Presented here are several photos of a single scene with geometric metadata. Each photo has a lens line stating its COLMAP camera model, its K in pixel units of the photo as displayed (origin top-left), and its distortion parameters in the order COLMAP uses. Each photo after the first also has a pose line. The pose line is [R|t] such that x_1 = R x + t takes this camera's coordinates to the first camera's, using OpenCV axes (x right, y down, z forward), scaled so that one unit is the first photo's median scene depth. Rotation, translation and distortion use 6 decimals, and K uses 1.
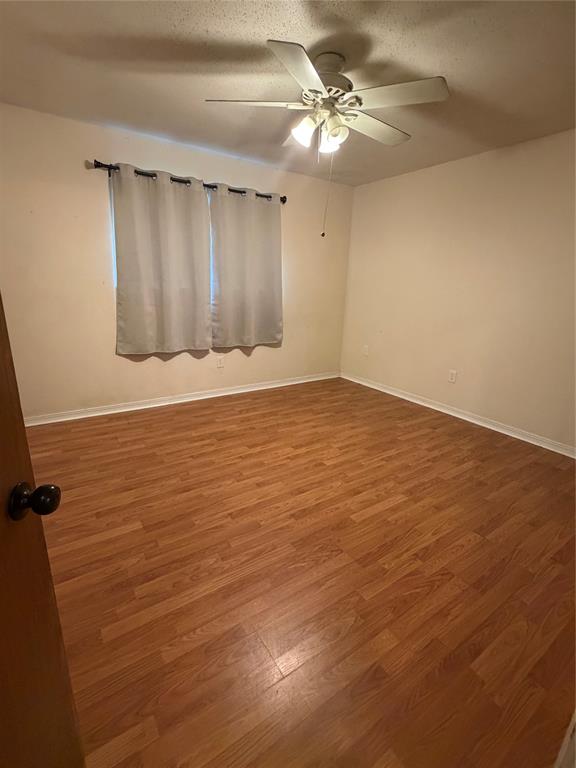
lens RADIAL K [[357.0, 0, 270.4], [0, 357.0, 376.8], [0, 0, 1]] dist [-0.001756, 0.000020]
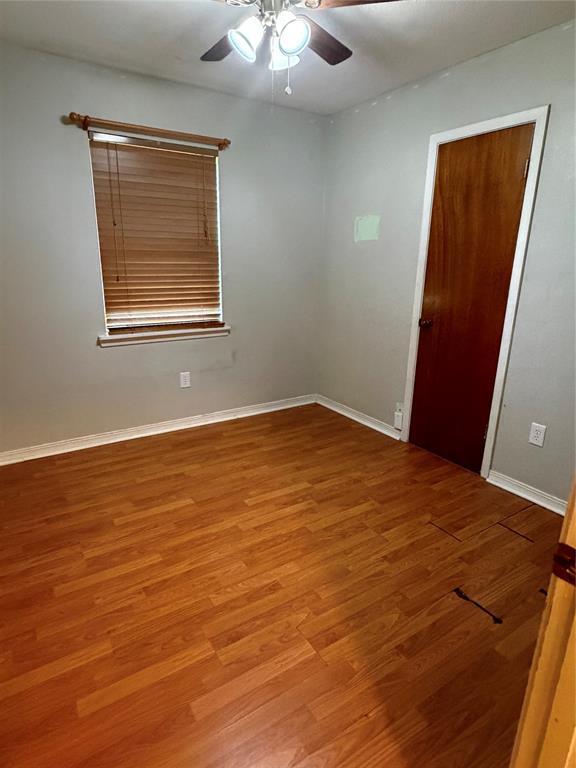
lens RADIAL K [[442.4, 0, 289.3], [0, 442.4, 385.5], [0, 0, 1]] dist [0.003703, -0.000188]
pose [[0.999468, -0.024986, -0.020956, 0.196609], [0.025366, 0.999515, 0.018078, -0.027989], [0.020494, -0.018600, 0.999617, 0.125644]]
